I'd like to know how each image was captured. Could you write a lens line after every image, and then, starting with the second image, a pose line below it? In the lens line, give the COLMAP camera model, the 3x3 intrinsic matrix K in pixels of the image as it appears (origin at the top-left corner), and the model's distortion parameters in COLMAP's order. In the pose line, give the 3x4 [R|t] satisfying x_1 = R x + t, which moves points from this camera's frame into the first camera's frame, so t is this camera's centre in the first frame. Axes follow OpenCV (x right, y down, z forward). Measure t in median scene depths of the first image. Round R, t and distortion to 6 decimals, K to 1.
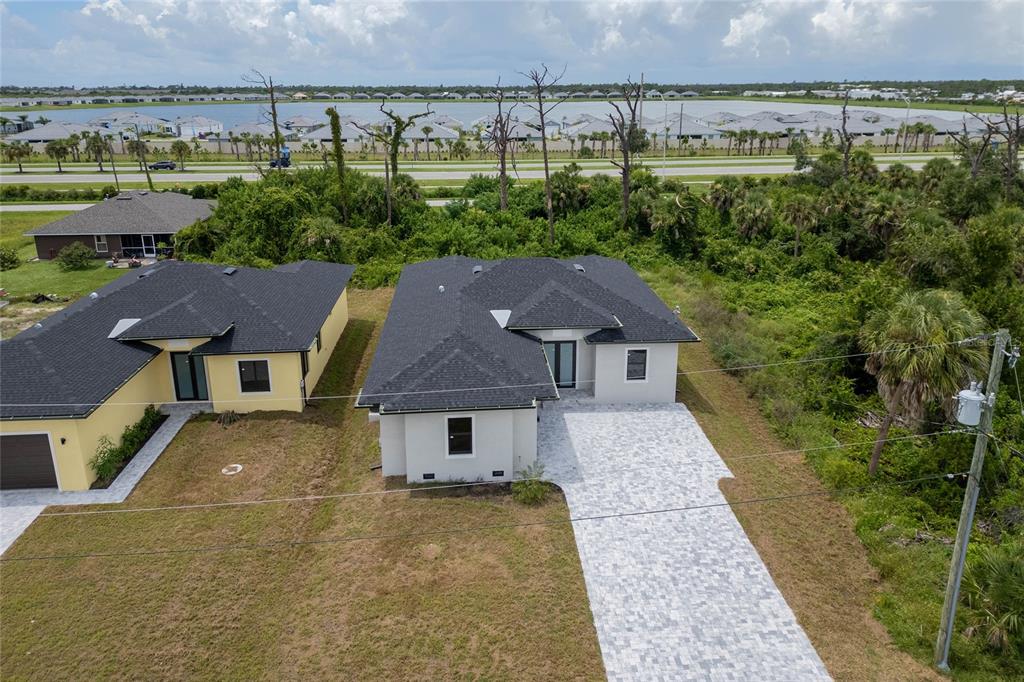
lens RADIAL K [[730.8, 0, 509.7], [0, 730.8, 340.6], [0, 0, 1]] dist [0.062057, -0.069714]
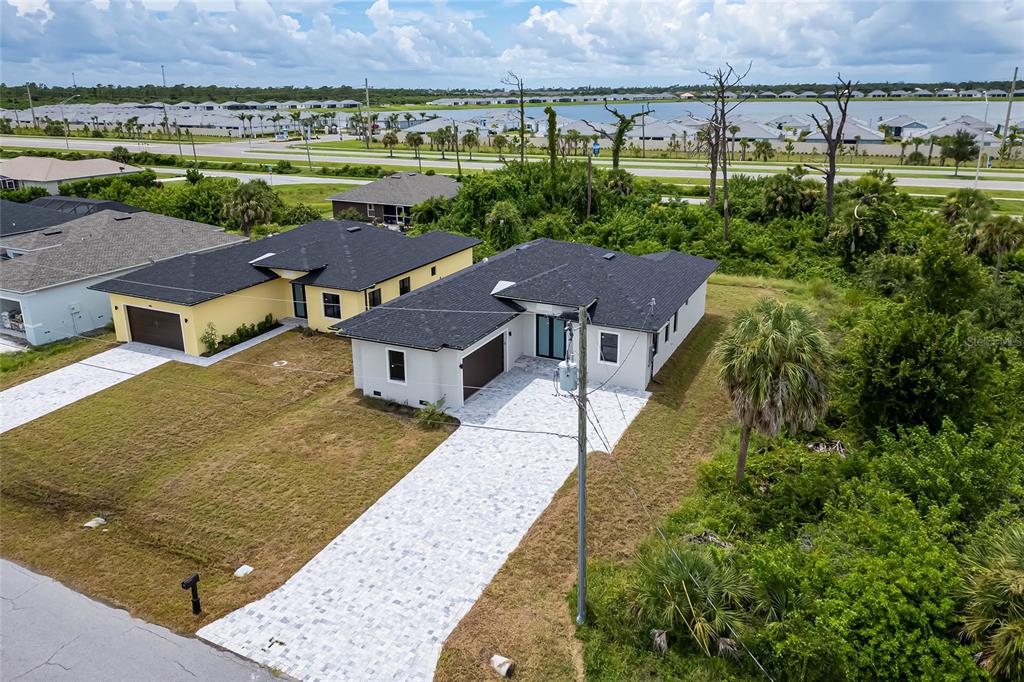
lens RADIAL K [[730.8, 0, 509.7], [0, 730.8, 340.6], [0, 0, 1]] dist [0.062057, -0.069714]
pose [[0.858696, 0.162785, -0.485945, 0.306751], [-0.162343, 0.985782, 0.043354, -0.000106], [0.486093, 0.041661, 0.872913, -0.006832]]
